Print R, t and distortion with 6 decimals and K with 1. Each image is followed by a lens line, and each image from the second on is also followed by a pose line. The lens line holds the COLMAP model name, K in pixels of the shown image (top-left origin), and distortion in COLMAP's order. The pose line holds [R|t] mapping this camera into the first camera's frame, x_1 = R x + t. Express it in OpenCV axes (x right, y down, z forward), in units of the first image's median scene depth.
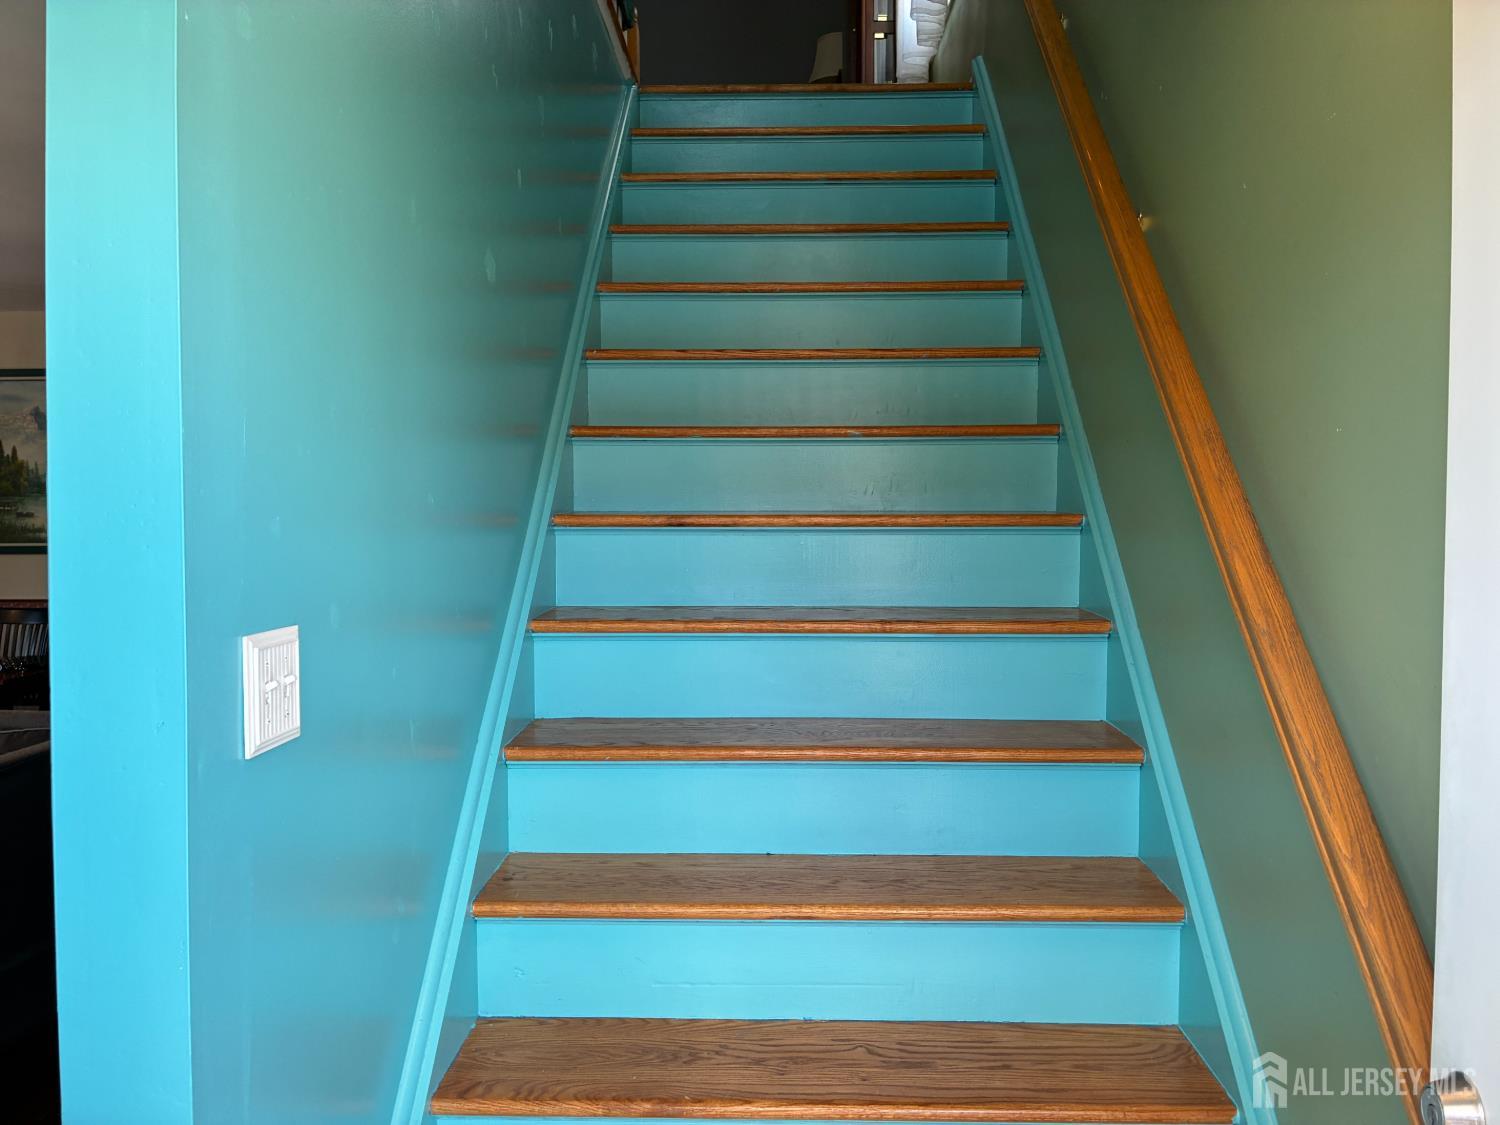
lens RADIAL K [[1138.9, 0, 752.8], [0, 1138.9, 560.3], [0, 0, 1]] dist [0.033726, -0.045810]
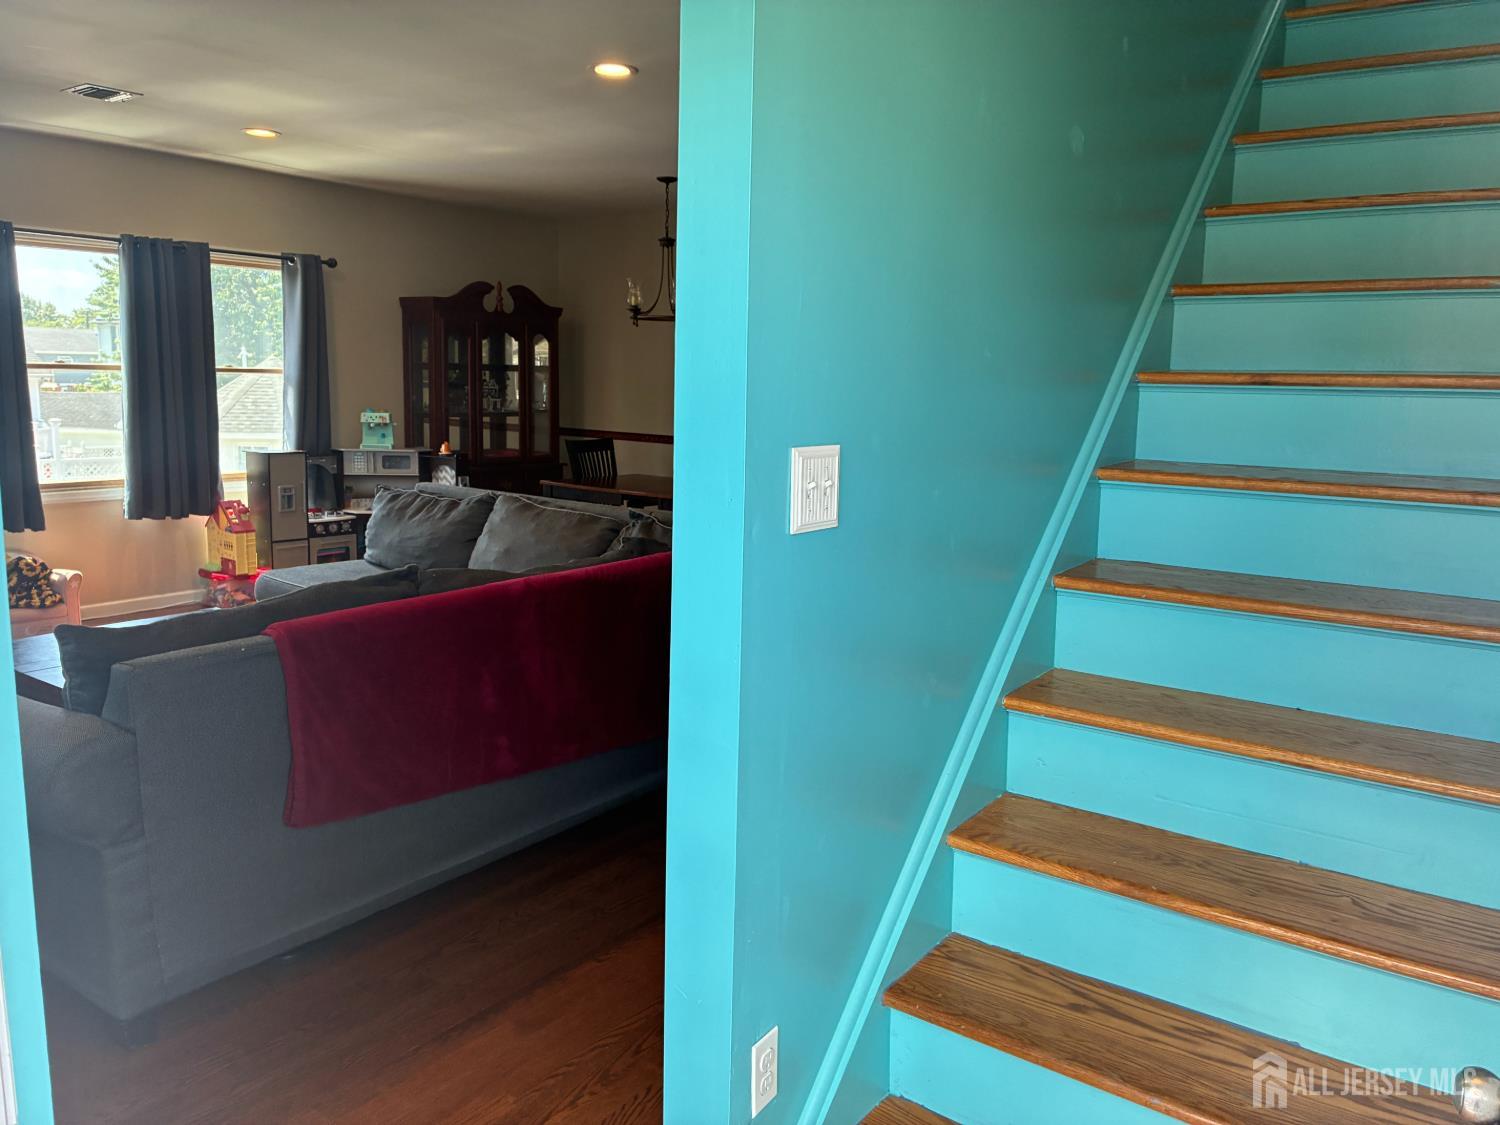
lens RADIAL K [[1138.9, 0, 751.7], [0, 1138.9, 556.4], [0, 0, 1]] dist [0.033726, -0.045810]
pose [[0.818894, 0.105083, -0.564243, 0.195154], [-0.040953, 0.991289, 0.125179, 0.015450], [0.572482, -0.079401, 0.816064, -0.113559]]
